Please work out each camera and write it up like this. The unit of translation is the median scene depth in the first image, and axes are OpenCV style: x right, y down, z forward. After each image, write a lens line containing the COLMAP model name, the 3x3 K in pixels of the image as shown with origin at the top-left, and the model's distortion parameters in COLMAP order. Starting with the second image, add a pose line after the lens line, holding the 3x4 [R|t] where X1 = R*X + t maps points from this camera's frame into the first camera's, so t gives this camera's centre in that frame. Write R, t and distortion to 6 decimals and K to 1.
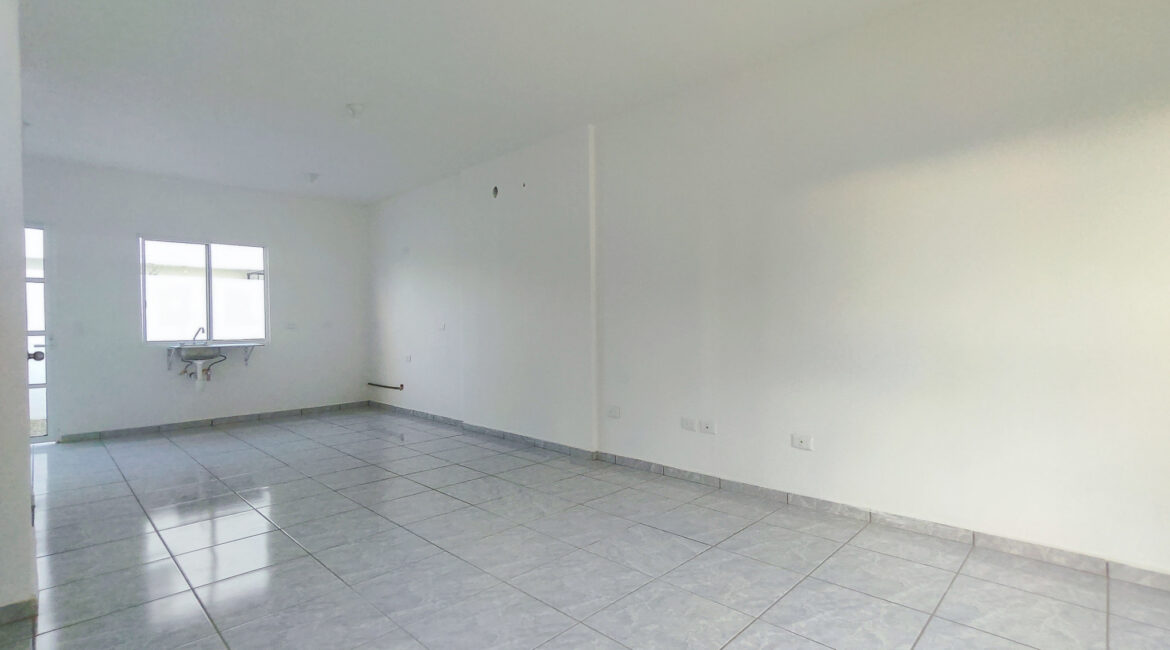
lens RADIAL K [[535.3, 0, 590.1], [0, 535.3, 327.5], [0, 0, 1]] dist [0.001943, 0.000479]
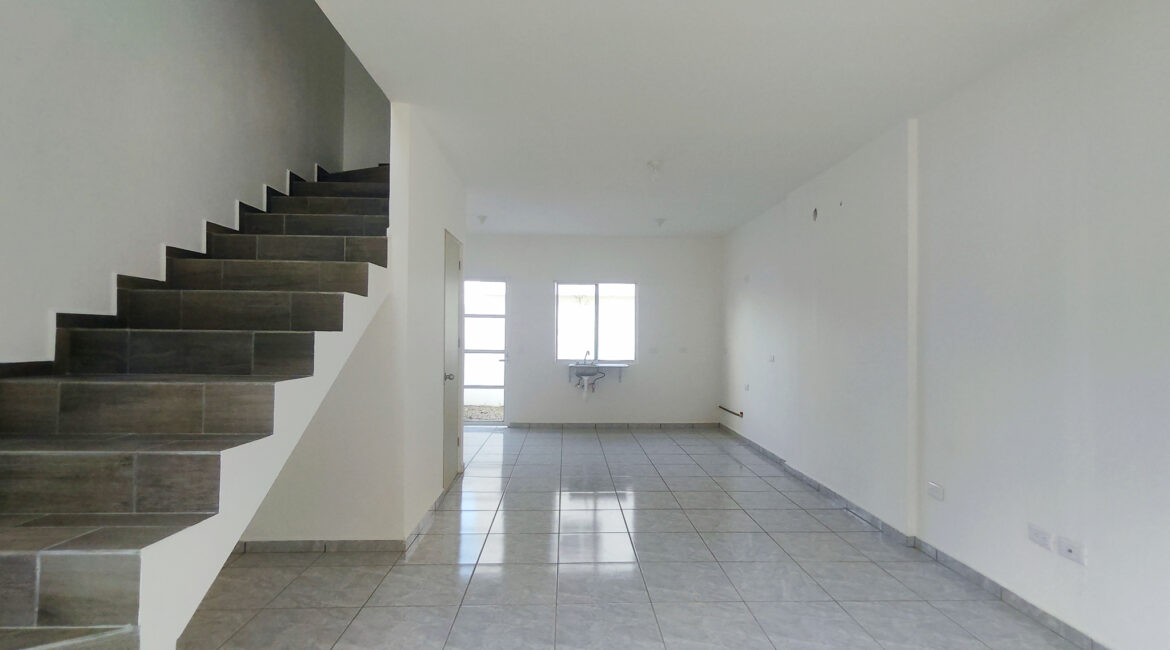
lens RADIAL K [[535.3, 0, 590.1], [0, 535.3, 327.5], [0, 0, 1]] dist [0.001943, 0.000479]
pose [[0.722533, 0.007061, -0.691300, 0.159906], [-0.021793, 0.999684, -0.012567, -0.039482], [0.690993, 0.024146, 0.722458, 0.084665]]
